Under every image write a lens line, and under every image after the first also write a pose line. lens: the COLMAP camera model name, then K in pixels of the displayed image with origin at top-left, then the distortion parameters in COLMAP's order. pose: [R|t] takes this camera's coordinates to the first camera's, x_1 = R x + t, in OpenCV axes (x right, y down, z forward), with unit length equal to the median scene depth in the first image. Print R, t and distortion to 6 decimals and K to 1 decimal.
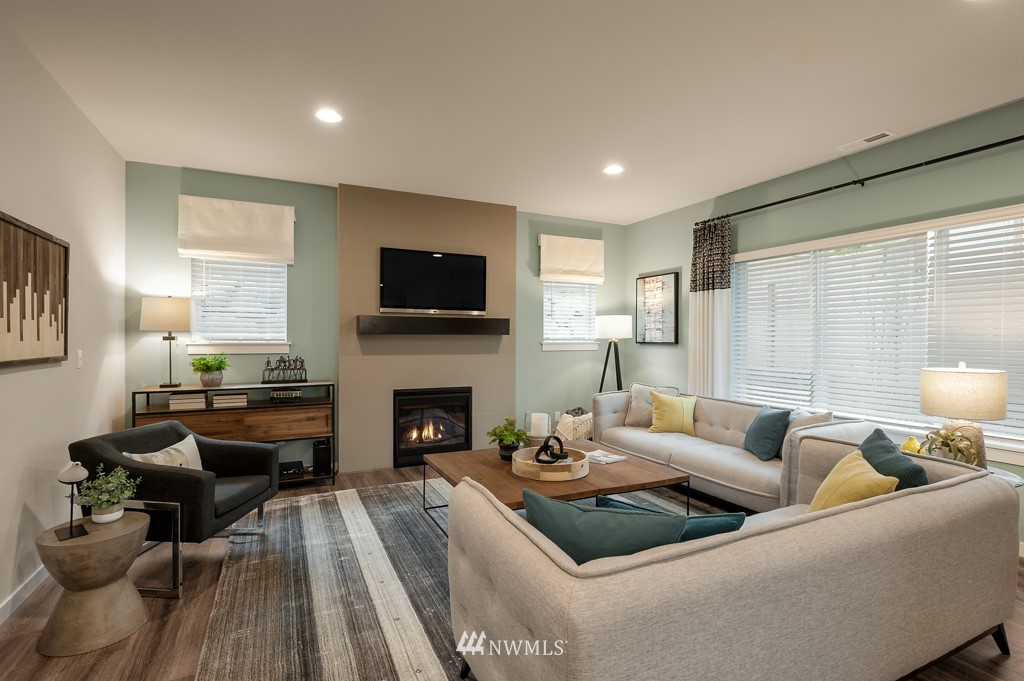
lens RADIAL K [[485.5, 0, 516.1], [0, 485.5, 337.4], [0, 0, 1]] dist [-0.000110, 0.001087]
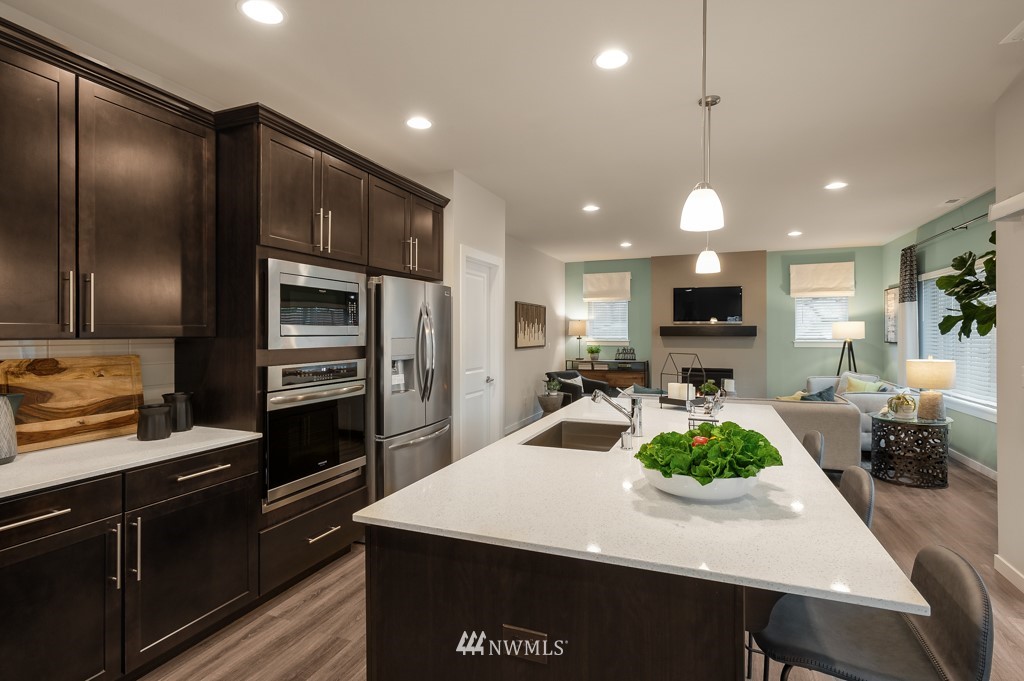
lens RADIAL K [[509.2, 0, 506.5], [0, 509.2, 330.7], [0, 0, 1]] dist [0.010941, 0.000238]
pose [[0.664273, -0.007211, -0.747456, 0.762533], [0.003866, 0.999973, -0.006211, -0.017841], [0.747480, 0.001237, 0.664283, -0.761822]]
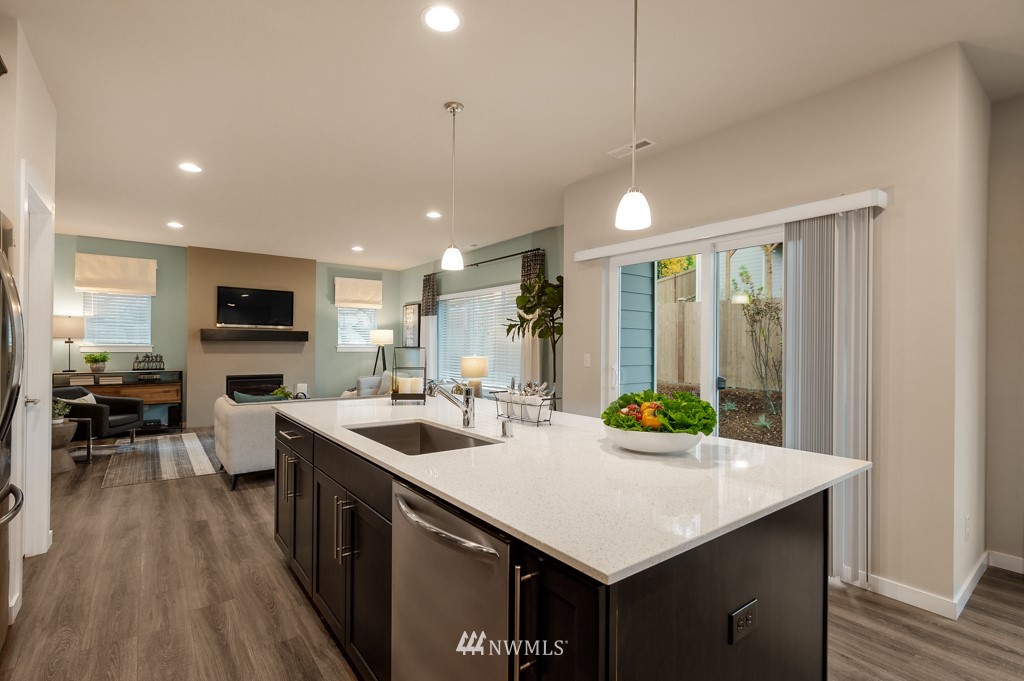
lens RADIAL K [[485.5, 0, 513.7], [0, 485.5, 342.1], [0, 0, 1]] dist [-0.000110, 0.001087]
pose [[0.981519, 0.005252, 0.191295, 0.391879], [-0.003767, 0.999960, -0.008123, 0.008541], [-0.191330, 0.007252, 0.981499, -0.790037]]
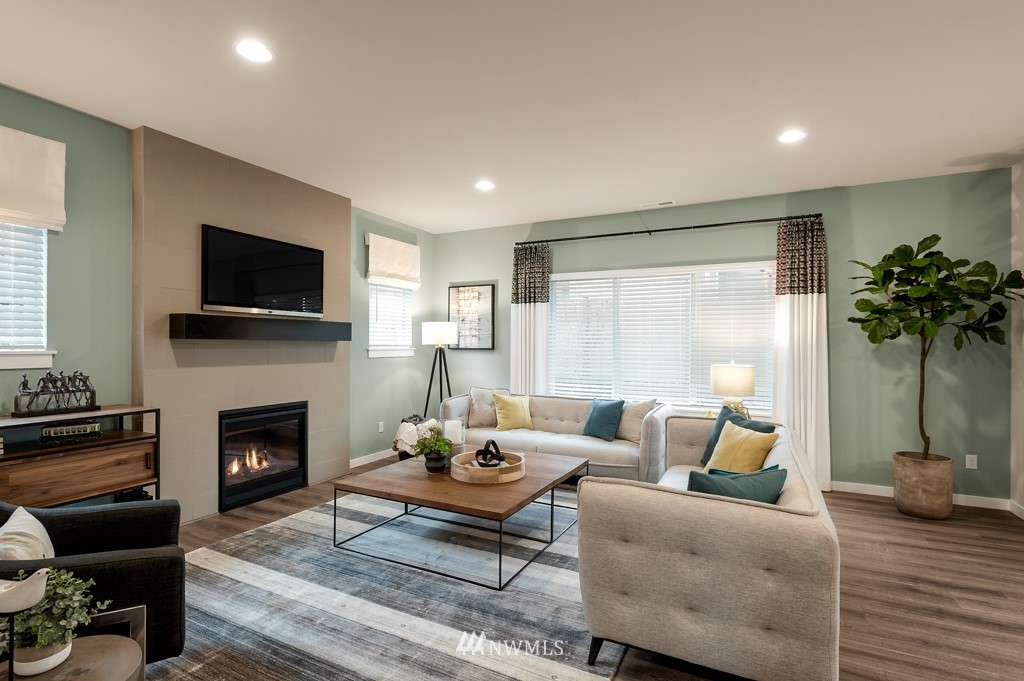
lens RADIAL K [[485.5, 0, 501.1], [0, 485.5, 343.5], [0, 0, 1]] dist [-0.000110, 0.001087]
pose [[0.800526, 0.001022, 0.599297, -0.379762], [-0.002851, 0.999994, 0.002103, -0.002696], [-0.599292, -0.003392, 0.800524, 0.120233]]
